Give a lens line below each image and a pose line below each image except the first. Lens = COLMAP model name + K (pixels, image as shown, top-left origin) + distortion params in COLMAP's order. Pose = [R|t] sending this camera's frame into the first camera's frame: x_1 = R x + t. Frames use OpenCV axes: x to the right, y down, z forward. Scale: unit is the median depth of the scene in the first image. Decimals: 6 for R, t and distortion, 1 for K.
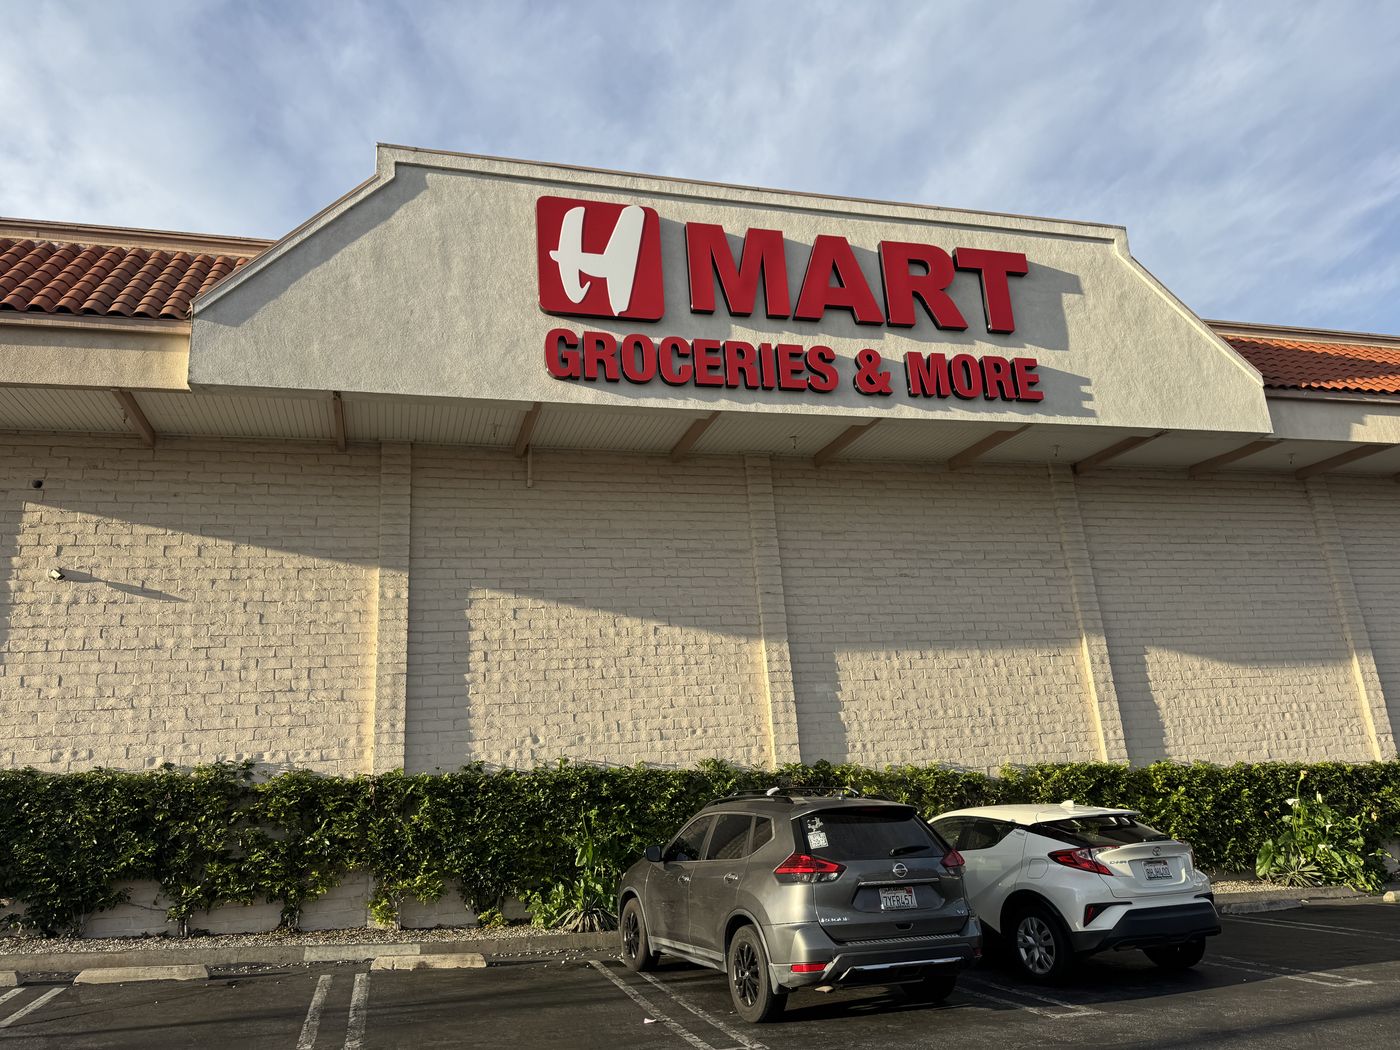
lens RADIAL K [[974.6, 0, 700.0], [0, 974.6, 525.0], [0, 0, 1]] dist [0.123611, -0.182245]
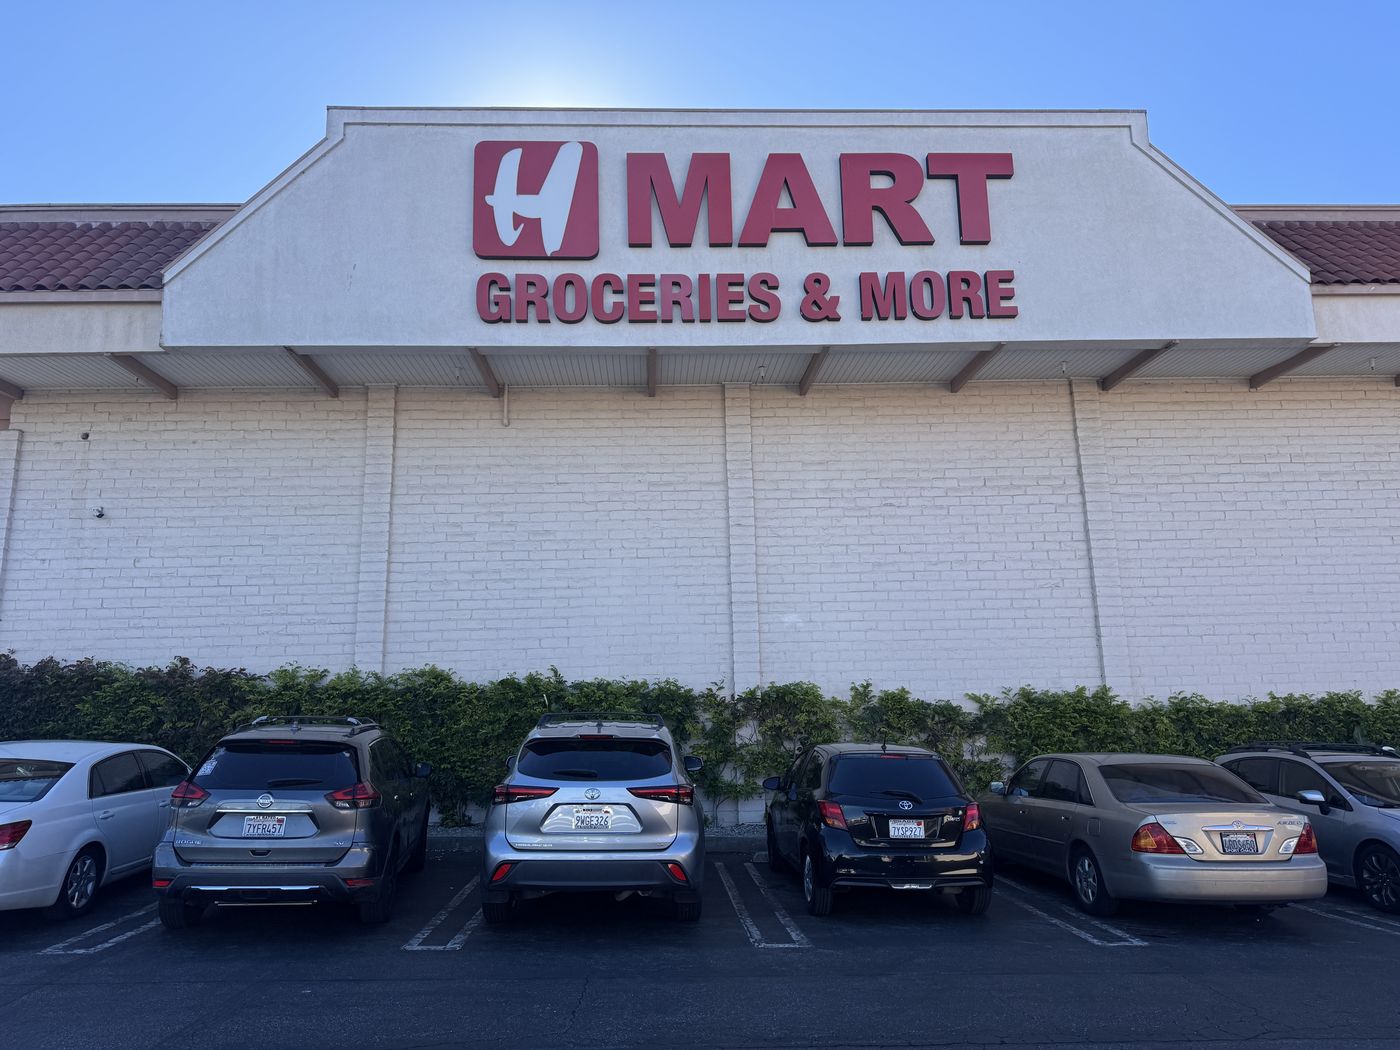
lens RADIAL K [[974.6, 0, 700.0], [0, 974.6, 525.0], [0, 0, 1]] dist [0.123611, -0.182245]
pose [[0.973870, -0.006315, -0.227018, 0.267516], [0.023908, 0.996910, 0.074831, -0.006270], [0.225844, -0.078303, 0.971011, 0.017761]]
